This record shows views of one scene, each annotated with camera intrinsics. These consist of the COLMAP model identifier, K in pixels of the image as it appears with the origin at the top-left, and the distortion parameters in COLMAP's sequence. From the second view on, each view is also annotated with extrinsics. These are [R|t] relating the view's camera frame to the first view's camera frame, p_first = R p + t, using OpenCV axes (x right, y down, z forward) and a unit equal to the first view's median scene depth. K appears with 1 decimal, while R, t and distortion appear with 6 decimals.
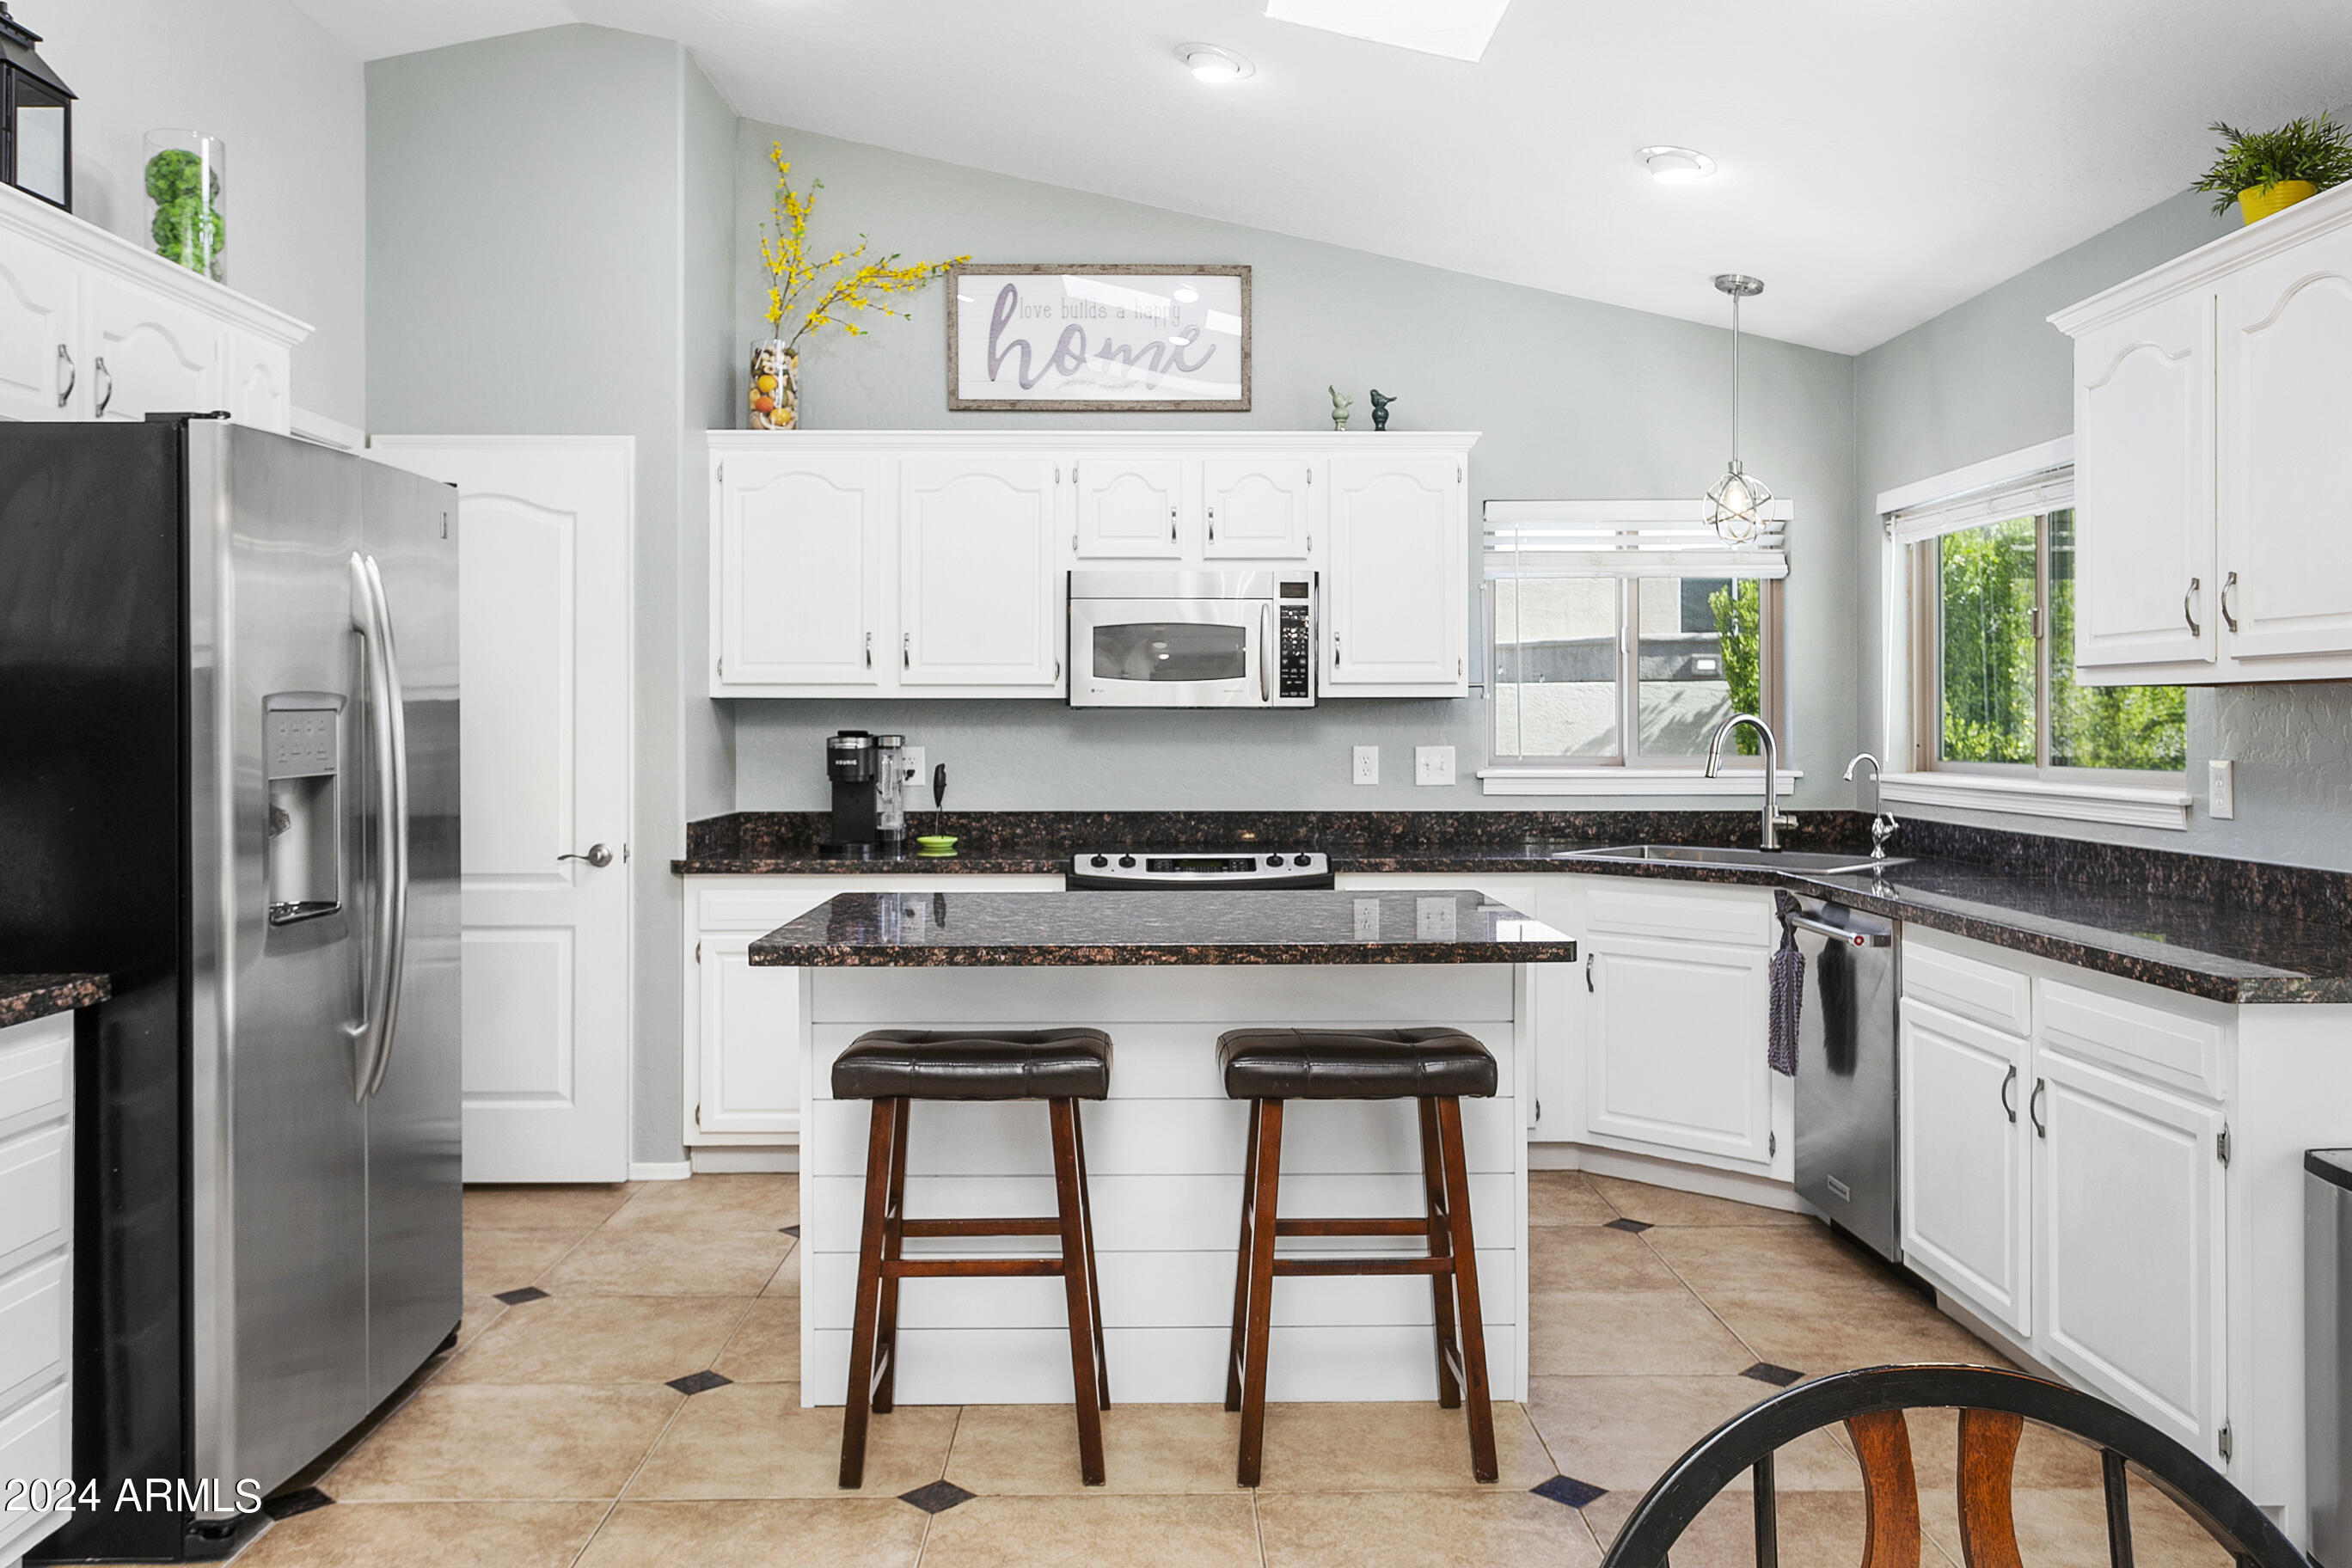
lens RADIAL K [[1773.8, 0, 1176.2], [0, 1773.8, 708.8], [0, 0, 1]] dist [-0.014170, 0.015786]
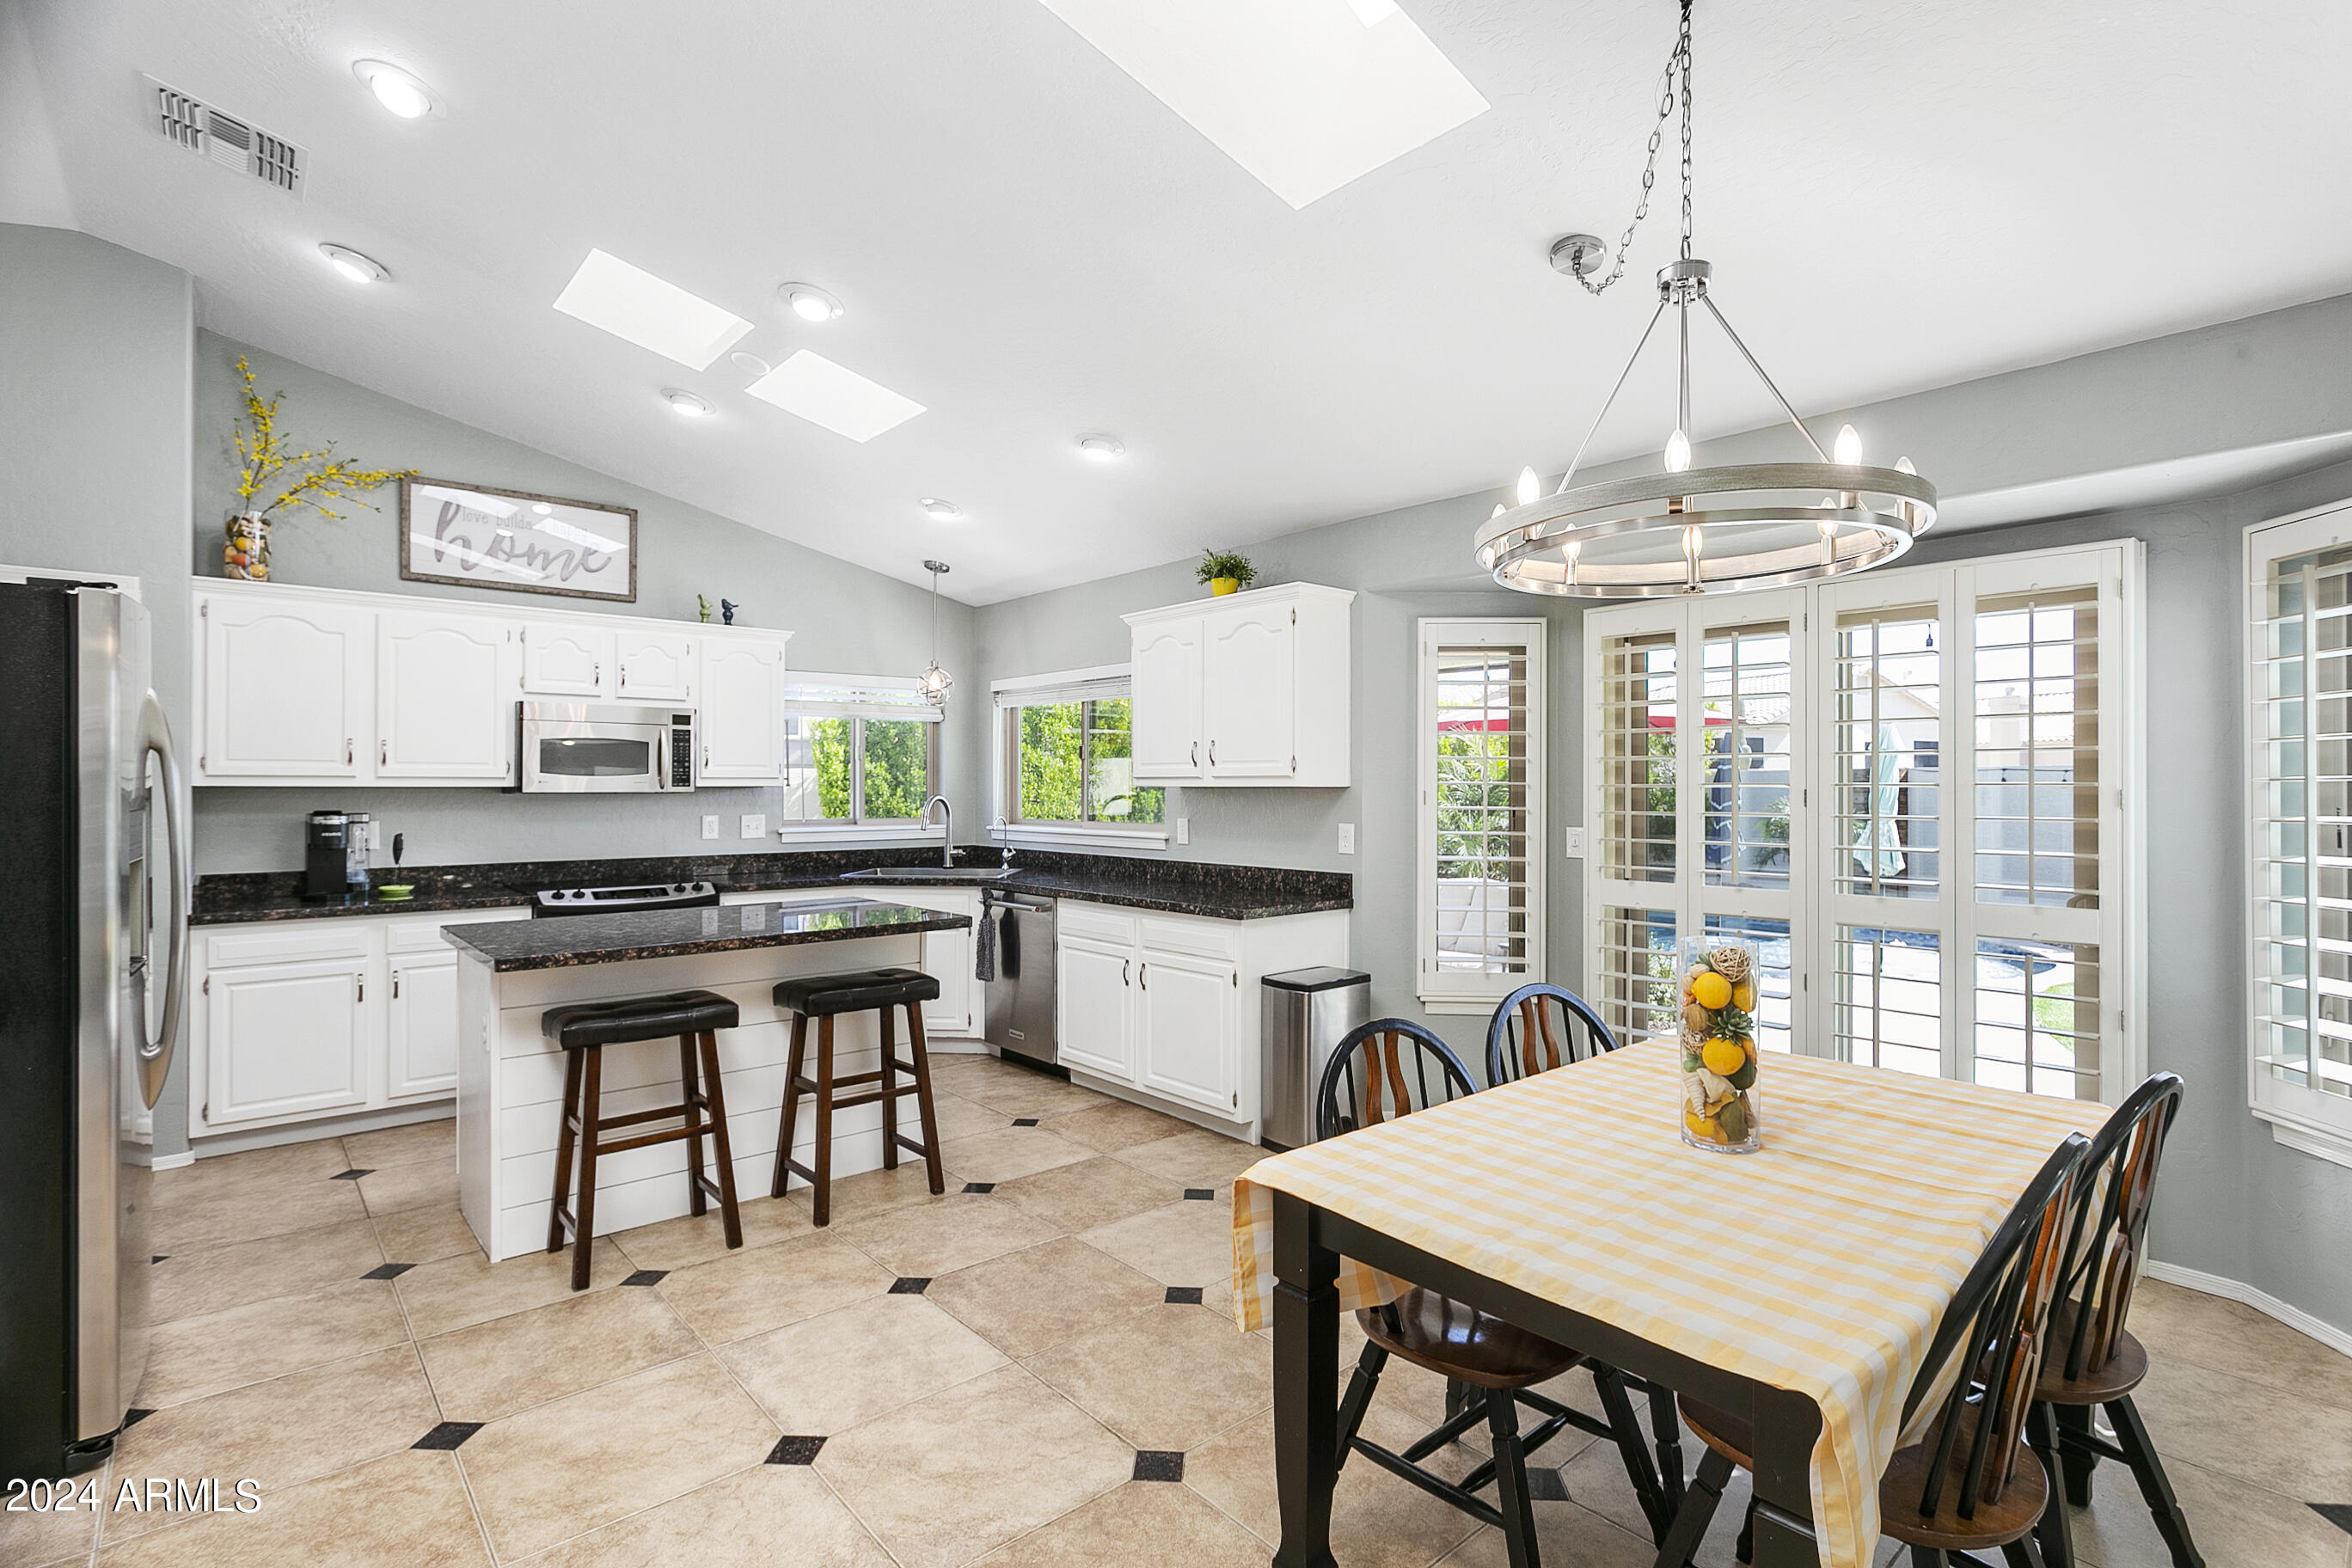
lens RADIAL K [[1118.6, 0, 1181.6], [0, 1118.6, 781.4], [0, 0, 1]] dist [-0.001214, 0.001111]
pose [[0.764982, 0.003793, 0.644041, -0.240556], [-0.004984, 0.999988, 0.000030, -0.013460], [-0.644033, -0.003233, 0.764991, -0.071678]]
